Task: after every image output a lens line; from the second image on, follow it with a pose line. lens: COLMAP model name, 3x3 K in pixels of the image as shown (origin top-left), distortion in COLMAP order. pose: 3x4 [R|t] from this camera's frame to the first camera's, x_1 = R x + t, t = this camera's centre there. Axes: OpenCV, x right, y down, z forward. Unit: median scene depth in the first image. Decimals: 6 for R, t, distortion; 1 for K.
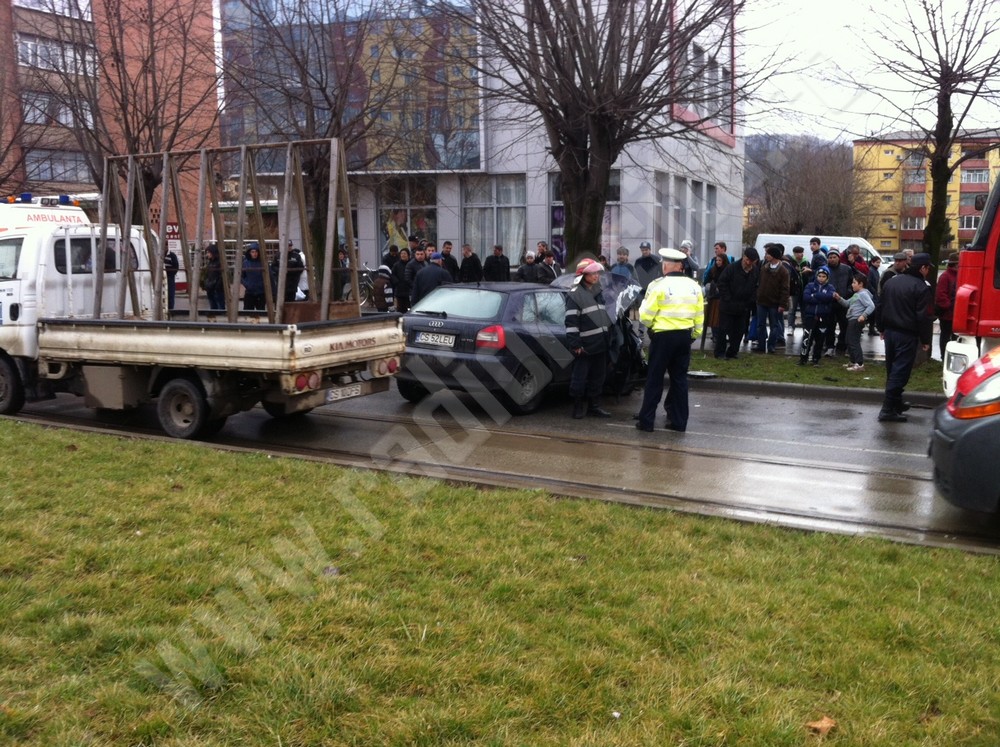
lens RADIAL K [[1005.0, 0, 519.8], [0, 1005.0, 373.6], [0, 0, 1]] dist [0.096196, -0.275772]
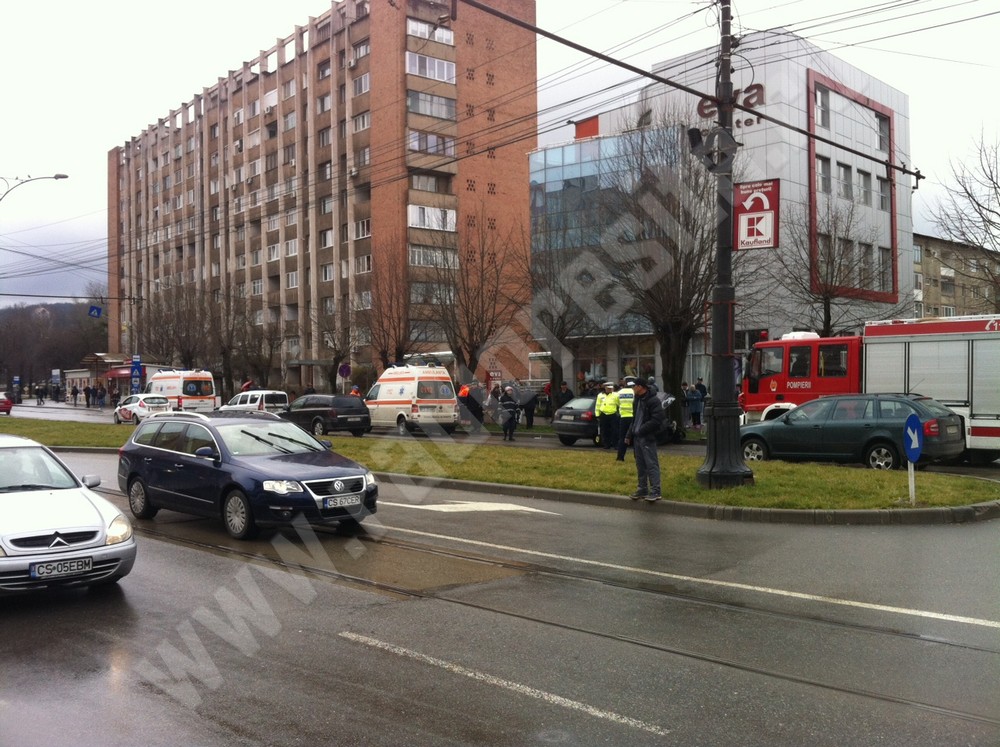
lens RADIAL K [[1005.5, 0, 506.7], [0, 1005.5, 378.9], [0, 0, 1]] dist [0.196473, -0.612473]
pose [[0.940006, -0.022455, -0.340418, 0.619493], [-0.021971, 0.991775, -0.126091, 0.186216], [0.340449, 0.126006, 0.931781, -1.394533]]
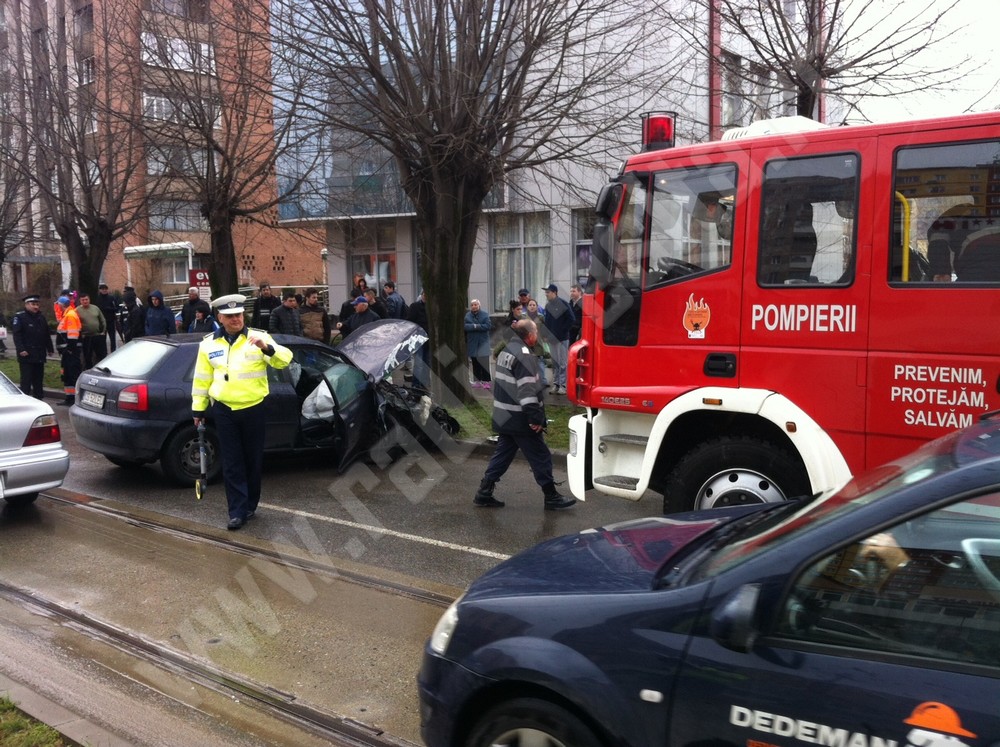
lens RADIAL K [[1040.9, 0, 487.5], [0, 1040.9, 374.0], [0, 0, 1]] dist [0.113442, -0.636990]
pose [[0.972869, 0.004041, -0.231320, 0.443270], [-0.014339, 0.998978, -0.042853, -0.020011], [0.230911, 0.045008, 0.971933, 0.174543]]
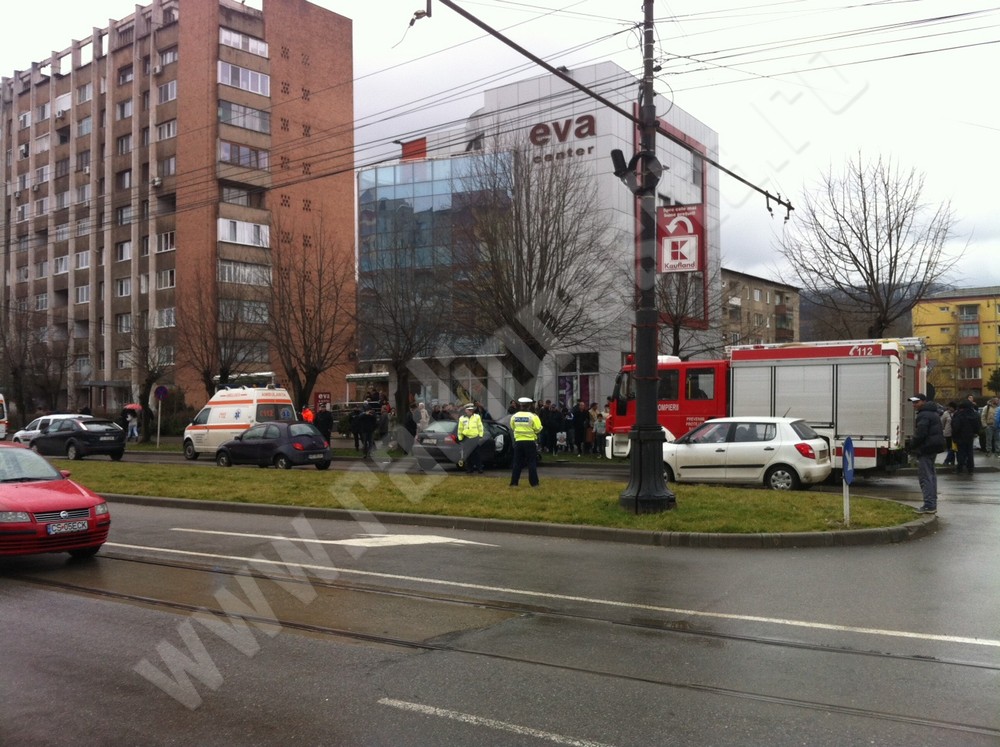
lens RADIAL K [[1005.0, 0, 519.8], [0, 1005.0, 373.6], [0, 0, 1]] dist [0.096196, -0.275772]
pose [[0.990906, -0.027036, -0.131812, 0.451108], [0.006479, 0.988058, -0.153949, 0.176365], [0.134400, 0.151695, 0.979247, -1.367972]]
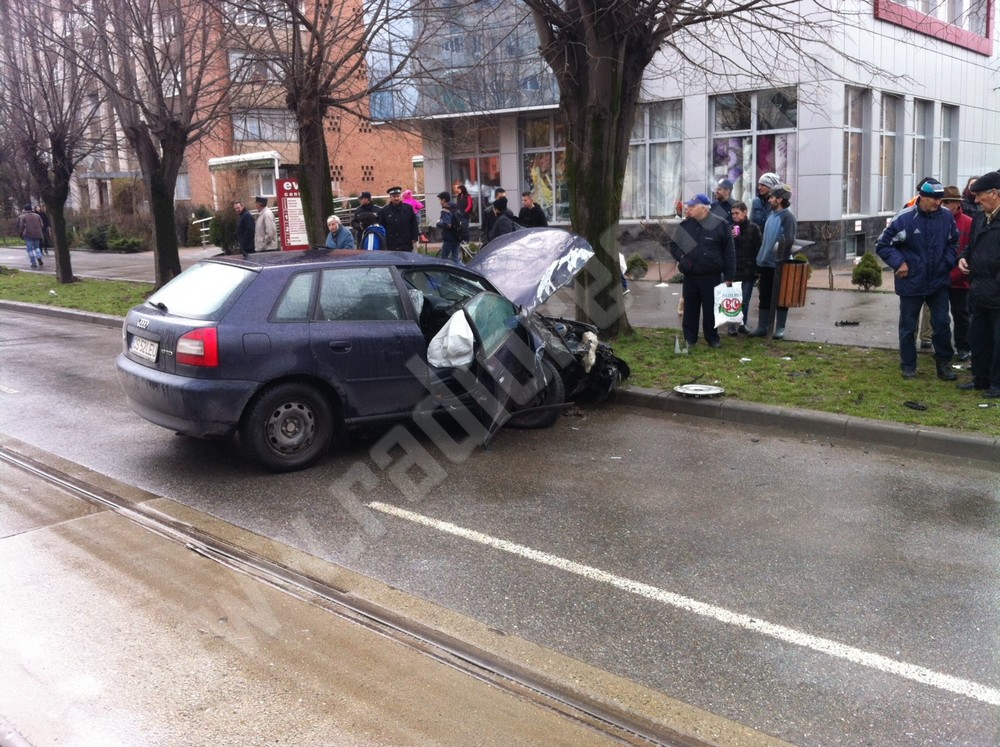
lens RADIAL K [[1037.4, 0, 441.1], [0, 1037.4, 376.5], [0, 0, 1]] dist [0.020228, -0.158327]
pose [[0.936849, 0.023295, -0.348957, 0.304303], [-0.007736, 0.998915, 0.045916, -0.043656], [0.349648, -0.040317, 0.936013, 0.425690]]
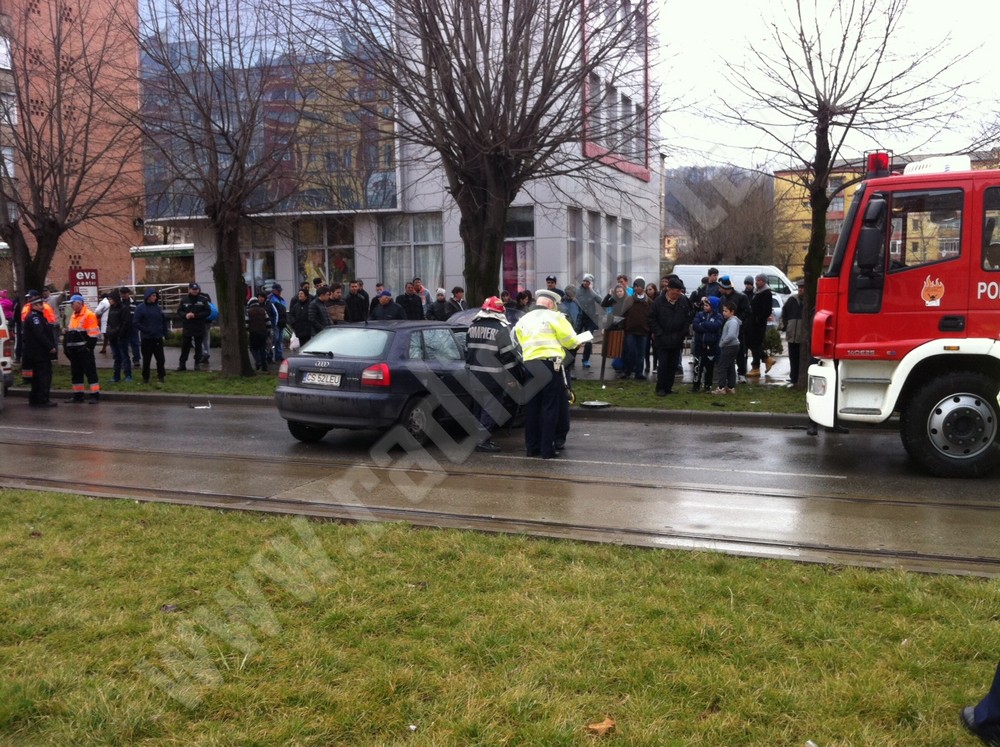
lens RADIAL K [[1015.2, 0, 537.8], [0, 1015.2, 375.5], [0, 0, 1]] dist [0.152192, -0.435367]
pose [[0.997494, -0.035113, 0.061418, 0.070749], [0.037199, 0.998758, -0.033155, 0.004473], [-0.060178, 0.035356, 0.997561, -0.037077]]
